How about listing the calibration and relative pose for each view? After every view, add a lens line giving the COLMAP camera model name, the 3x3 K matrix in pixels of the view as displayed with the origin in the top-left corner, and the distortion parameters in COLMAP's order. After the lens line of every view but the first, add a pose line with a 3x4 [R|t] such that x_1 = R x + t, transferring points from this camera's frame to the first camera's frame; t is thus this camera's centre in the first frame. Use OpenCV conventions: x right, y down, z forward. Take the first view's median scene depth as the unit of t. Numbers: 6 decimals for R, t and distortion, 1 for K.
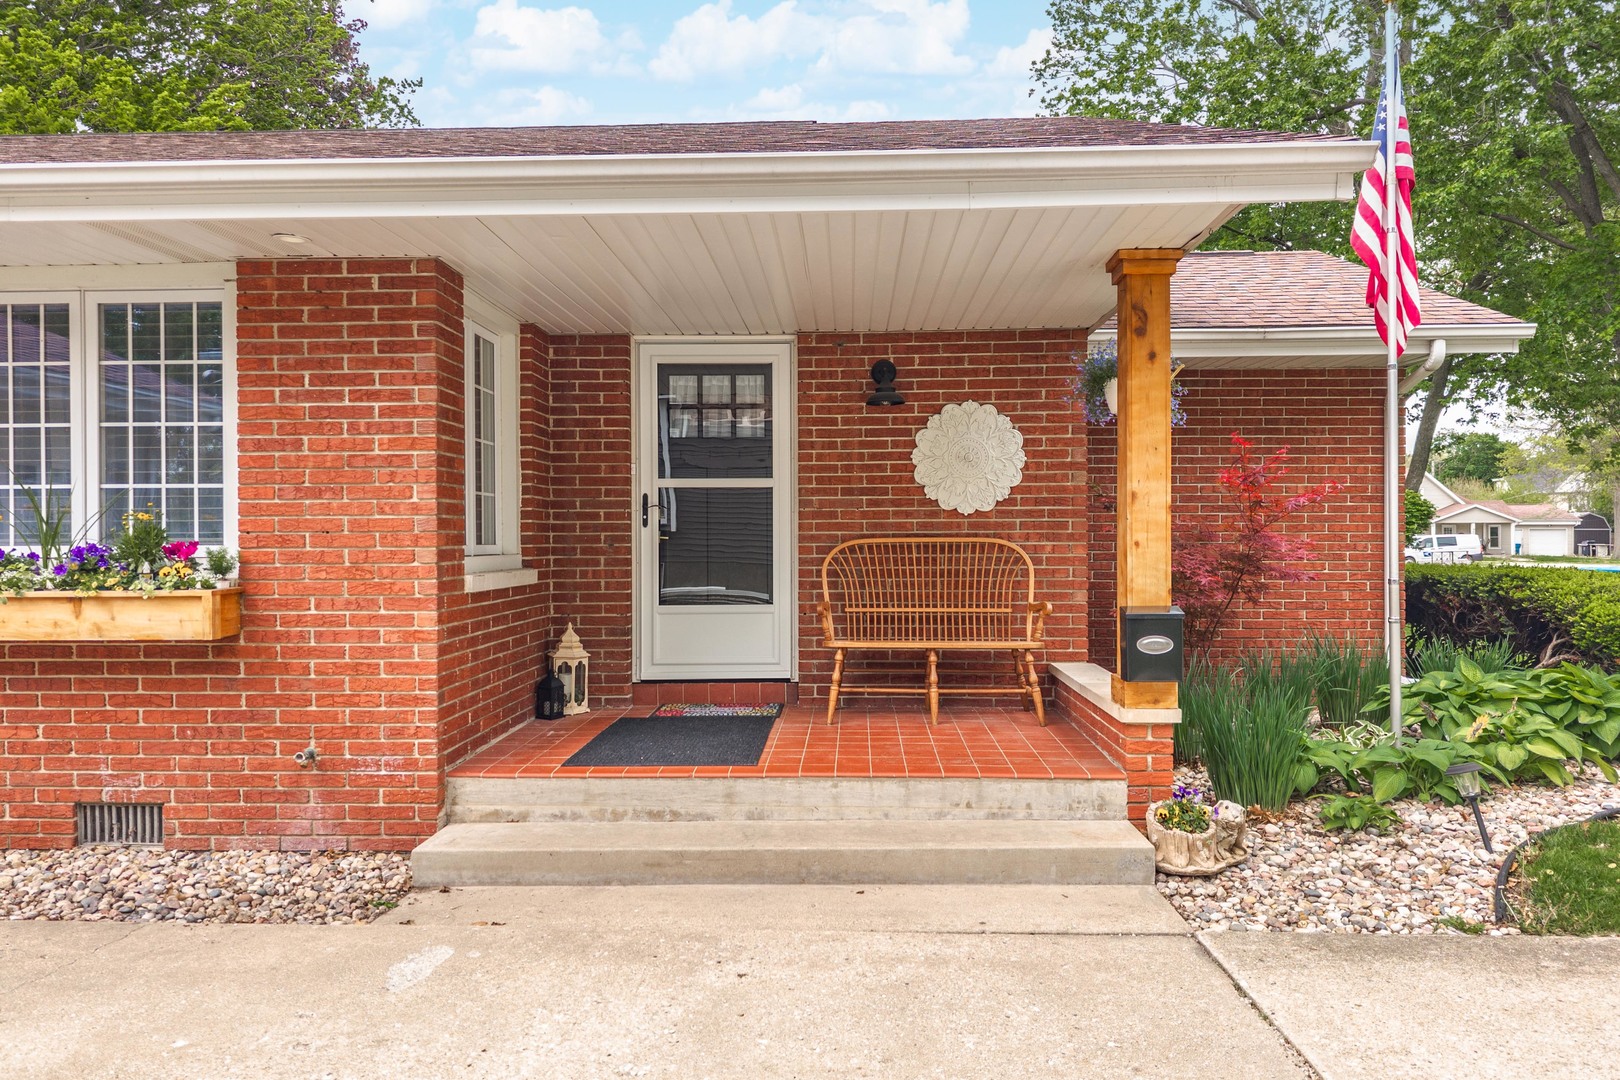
lens RADIAL K [[1094.3, 0, 814.4], [0, 1094.3, 543.2], [0, 0, 1]] dist [0.020640, -0.024453]
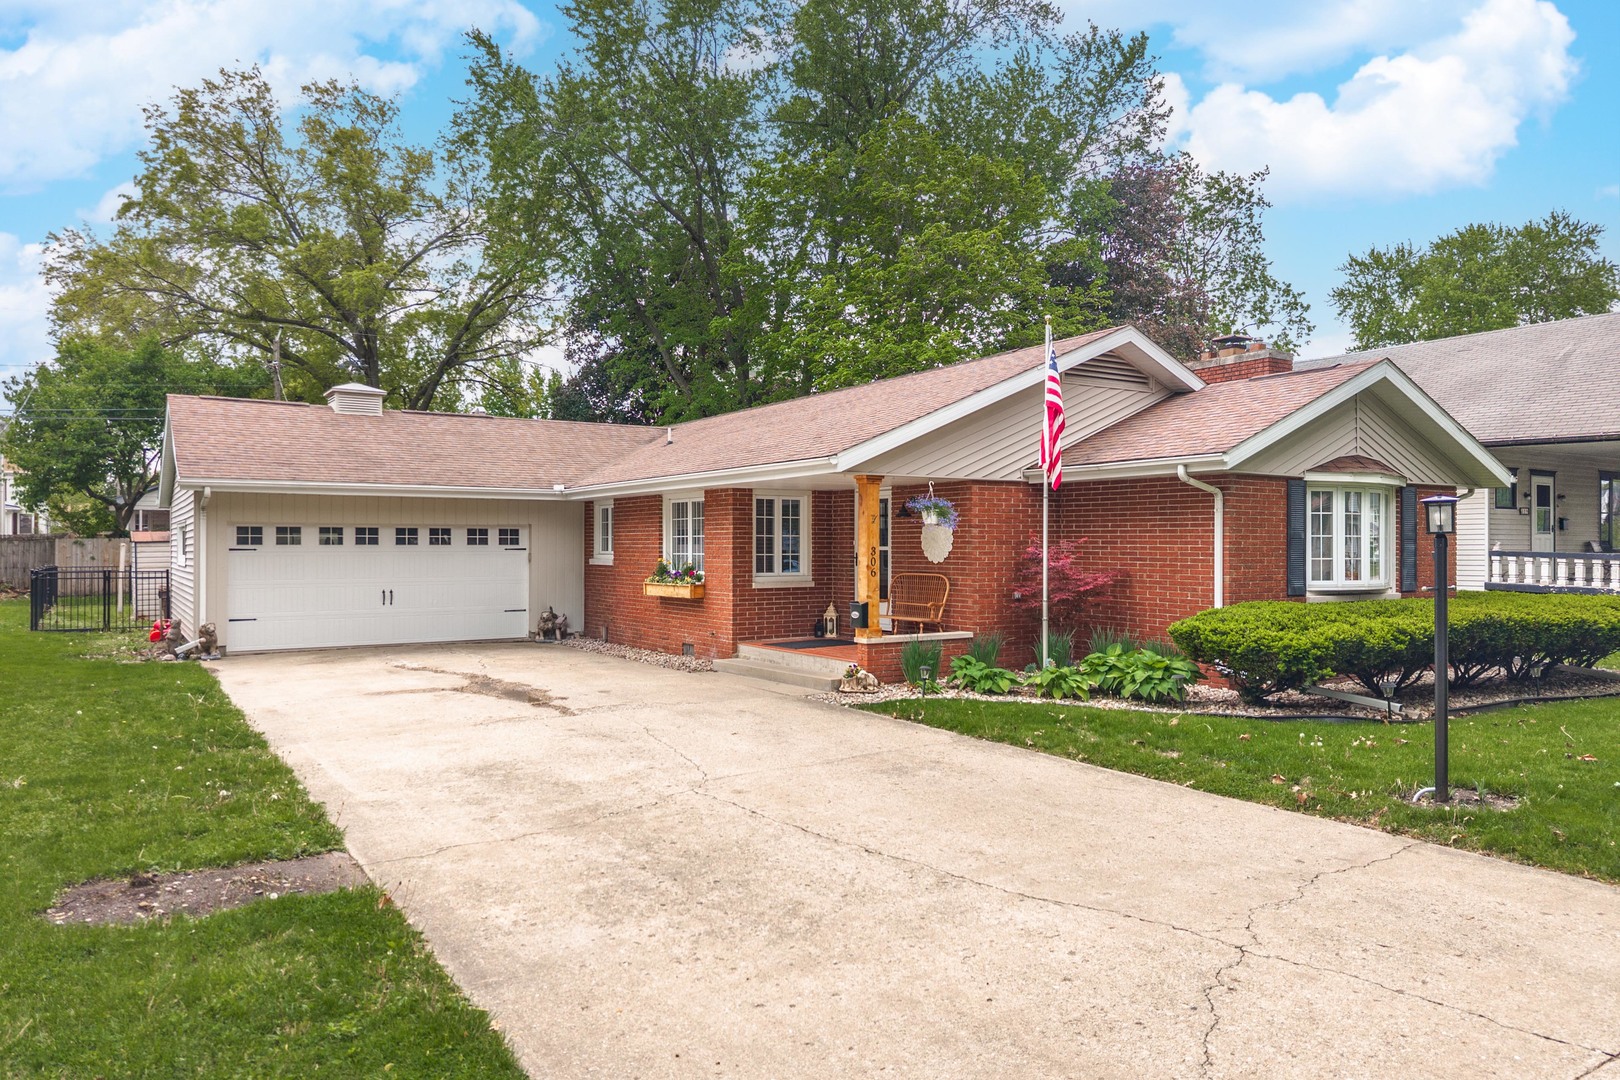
lens RADIAL K [[1094.3, 0, 808.4], [0, 1094.3, 536.3], [0, 0, 1]] dist [0.020640, -0.024453]
pose [[0.571922, -0.002583, -0.820304, 2.474375], [-0.003894, 0.999975, -0.005864, -0.091405], [0.820299, 0.006549, 0.571898, -0.702578]]
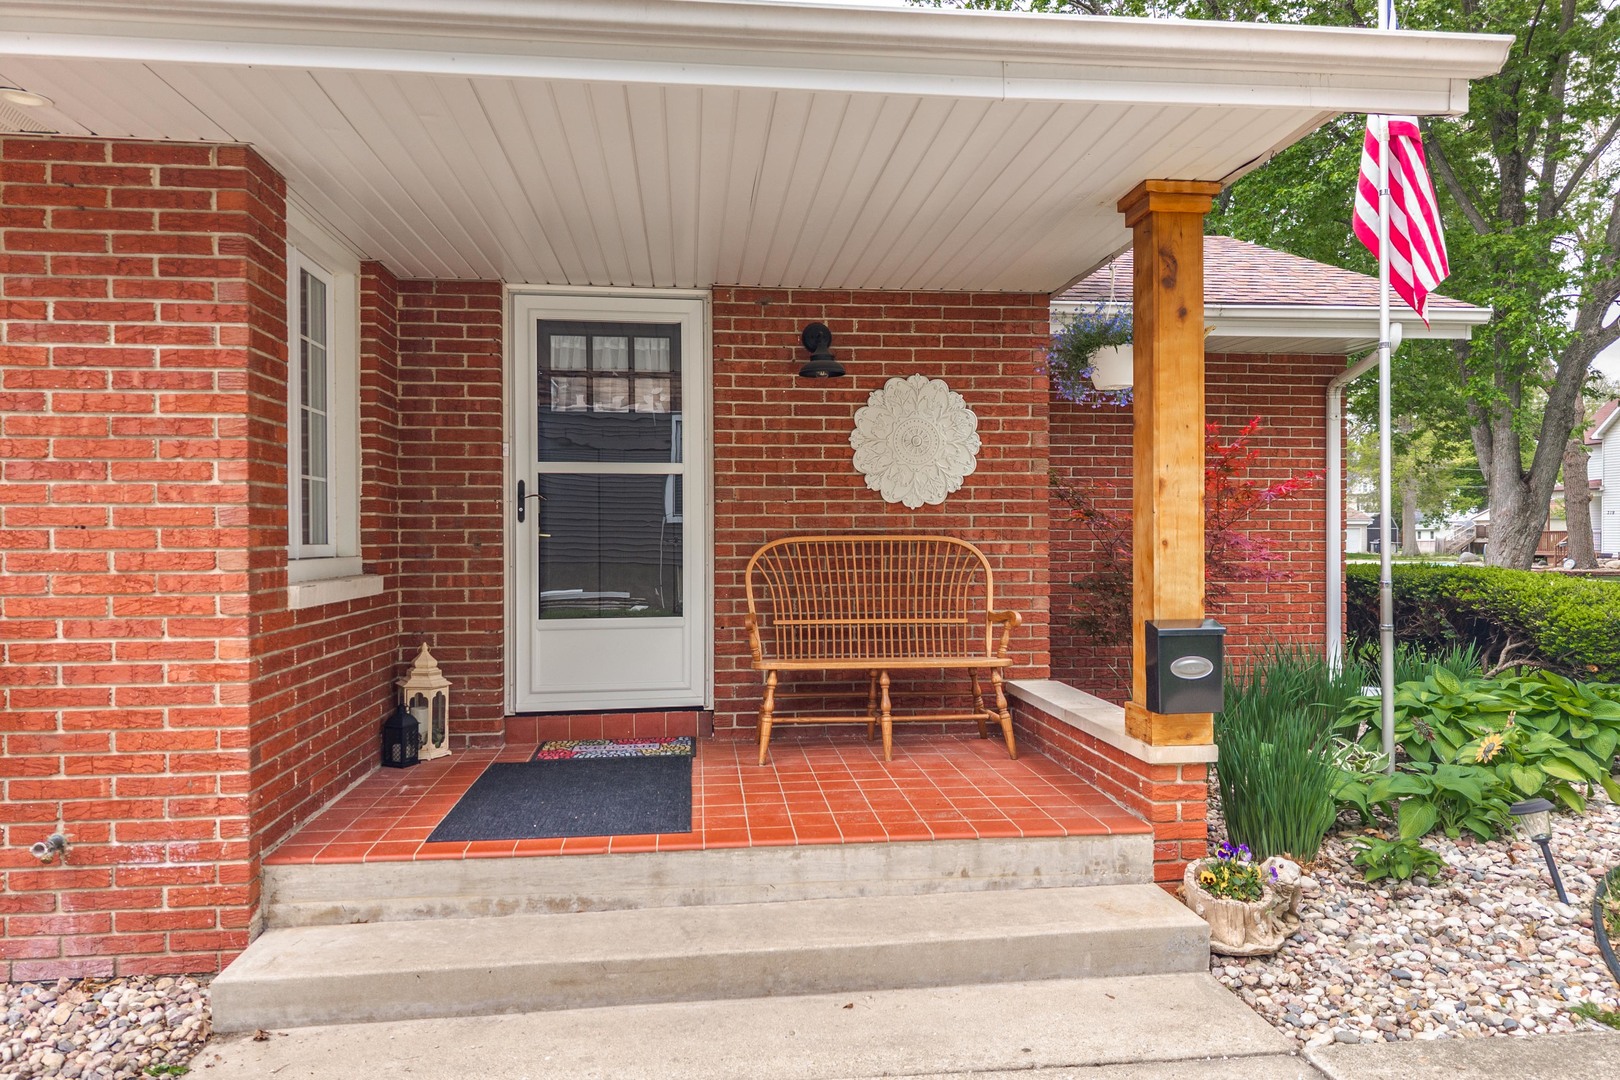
lens RADIAL K [[1094.3, 0, 815.6], [0, 1094.3, 542.7], [0, 0, 1]] dist [0.020640, -0.024453]
pose [[0.988920, -0.000309, 0.148447, -0.081763], [0.000136, 0.999999, 0.001179, -0.000860], [-0.148447, -0.001146, 0.988920, 0.228947]]
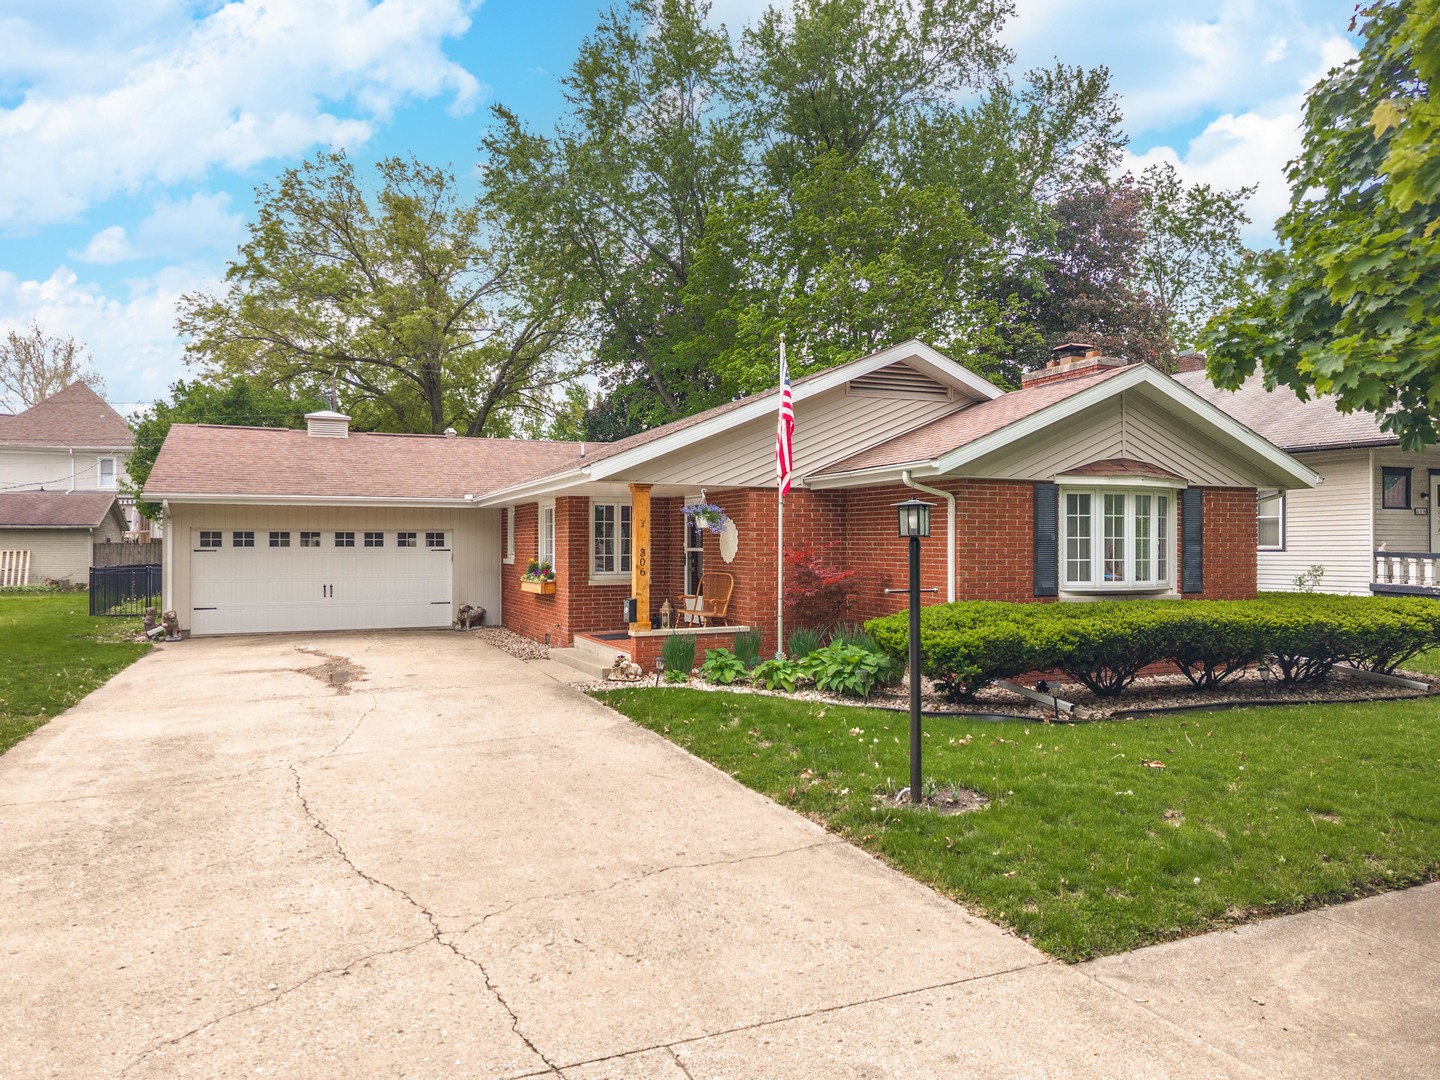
lens RADIAL K [[972.0, 0, 722.0], [0, 972.0, 540.0], [0, 0, 1]] dist [0.012820, -0.011691]
pose [[0.427036, -0.001484, -0.904234, 2.839897], [-0.002471, 0.999993, -0.002808, -0.098682], [0.904231, 0.003434, 0.427029, 0.051212]]
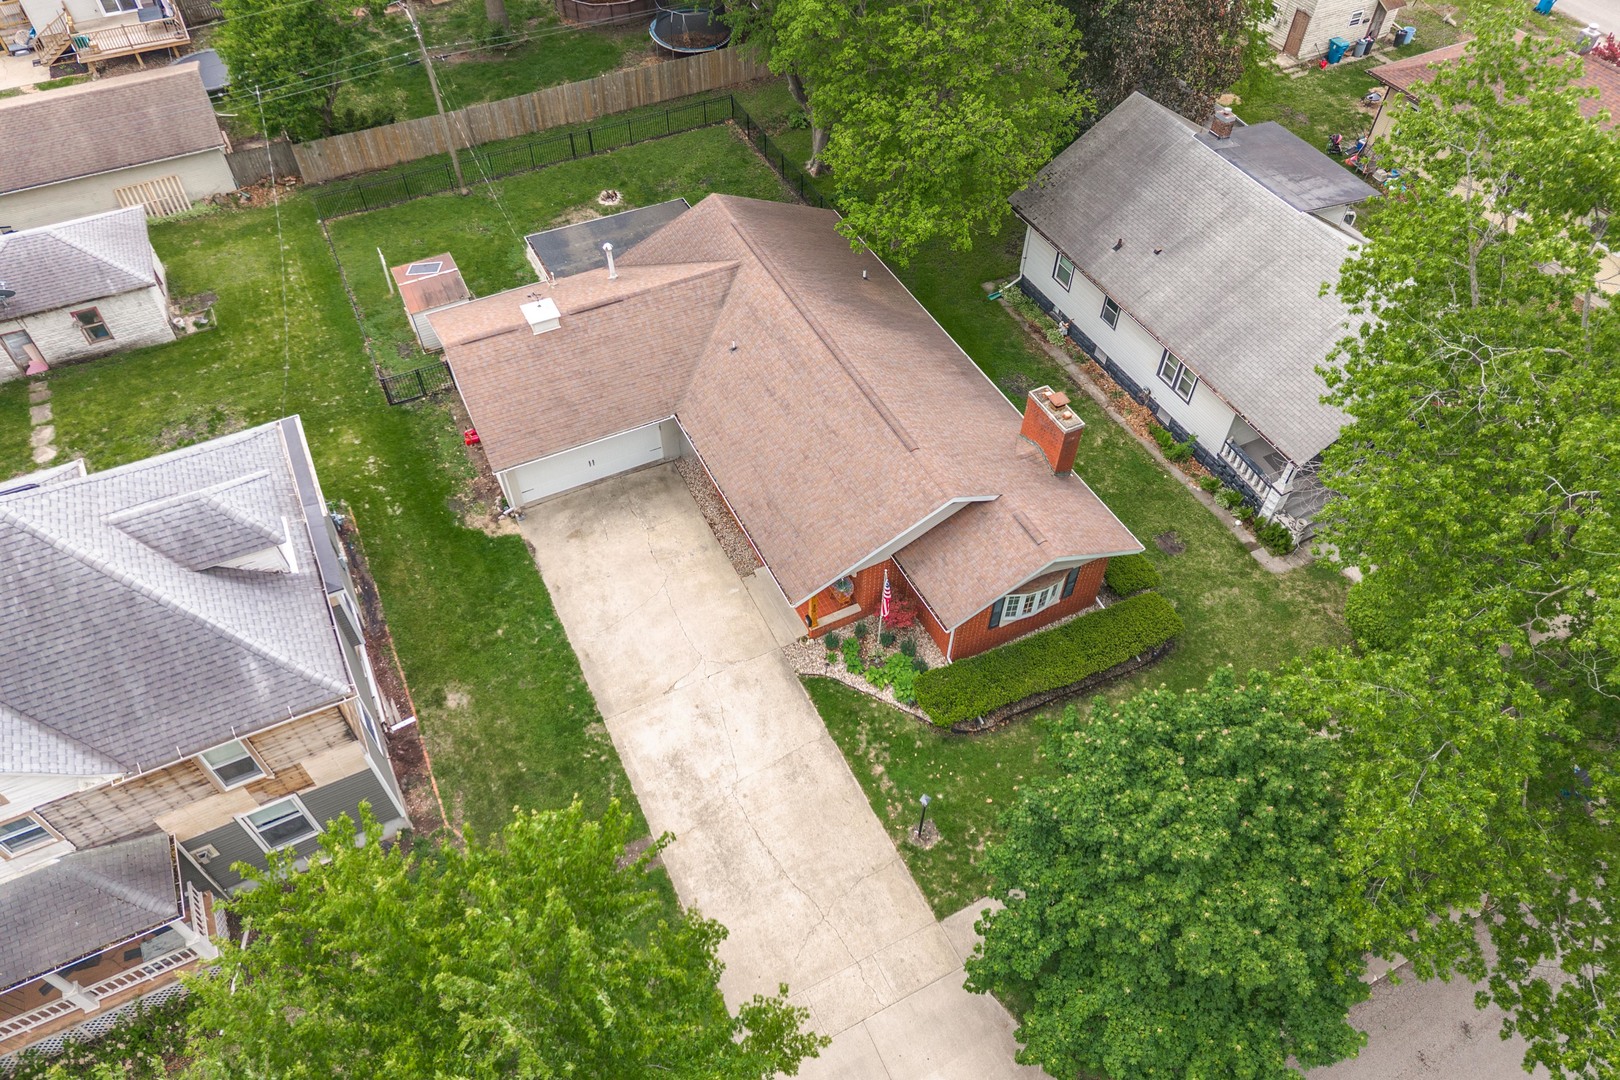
lens RADIAL K [[1094.3, 0, 806.9], [0, 1094.3, 552.3], [0, 0, 1]] dist [0.020640, -0.024453]
pose [[0.477098, 0.675329, -0.562413, 3.737879], [-0.009357, 0.643809, 0.765129, -5.246601], [0.878800, -0.359779, 0.313479, -0.963410]]
